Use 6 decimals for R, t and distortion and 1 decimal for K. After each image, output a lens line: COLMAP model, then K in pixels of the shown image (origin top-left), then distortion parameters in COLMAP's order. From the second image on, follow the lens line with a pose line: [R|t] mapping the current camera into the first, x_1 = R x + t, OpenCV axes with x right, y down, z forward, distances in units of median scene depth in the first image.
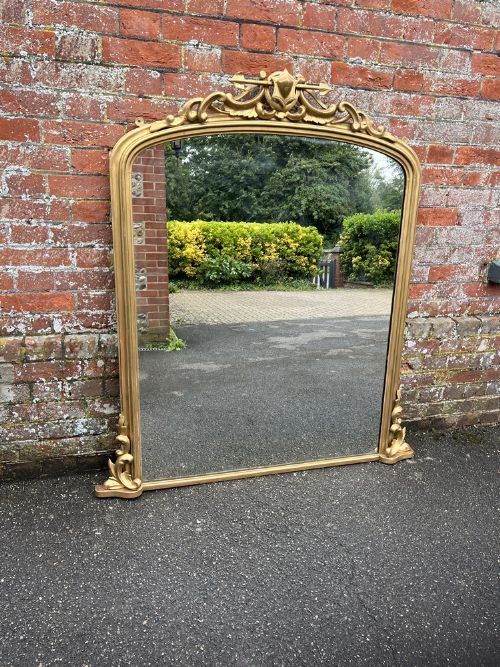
lens RADIAL K [[479.8, 0, 251.7], [0, 479.8, 324.8], [0, 0, 1]] dist [0.003353, -0.006258]
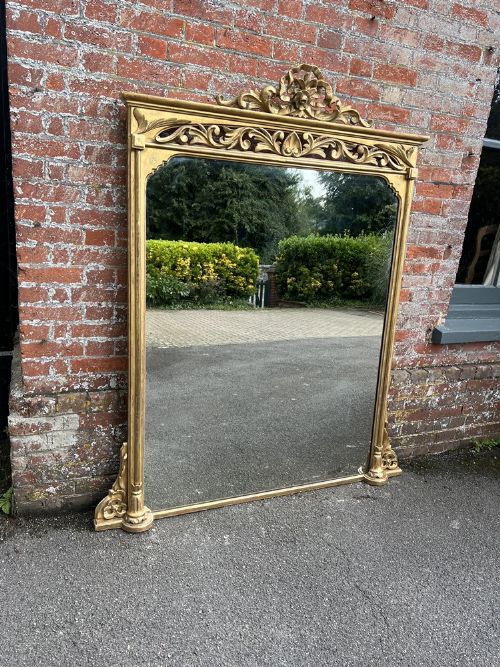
lens RADIAL K [[484.1, 0, 252.3], [0, 484.1, 328.5], [0, 0, 1]] dist [0.013067, -0.025628]
pose [[0.992513, -0.002720, 0.122110, -0.192244], [0.012701, 0.996631, -0.081032, -0.032079], [-0.121478, 0.081976, 0.989203, -0.311387]]
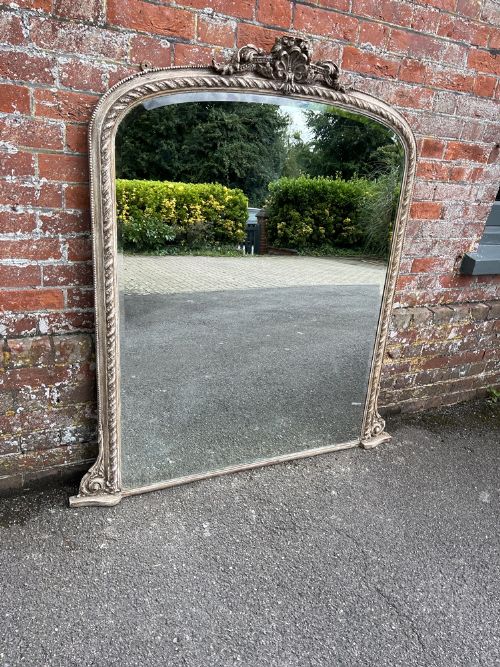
lens RADIAL K [[478.5, 0, 247.5], [0, 478.5, 331.6], [0, 0, 1]] dist [0.012108, -0.022270]
pose [[0.982967, -0.018975, 0.182798, -0.192768], [0.006522, 0.997631, 0.068487, -0.045106], [-0.183664, -0.066128, 0.980762, 0.061510]]
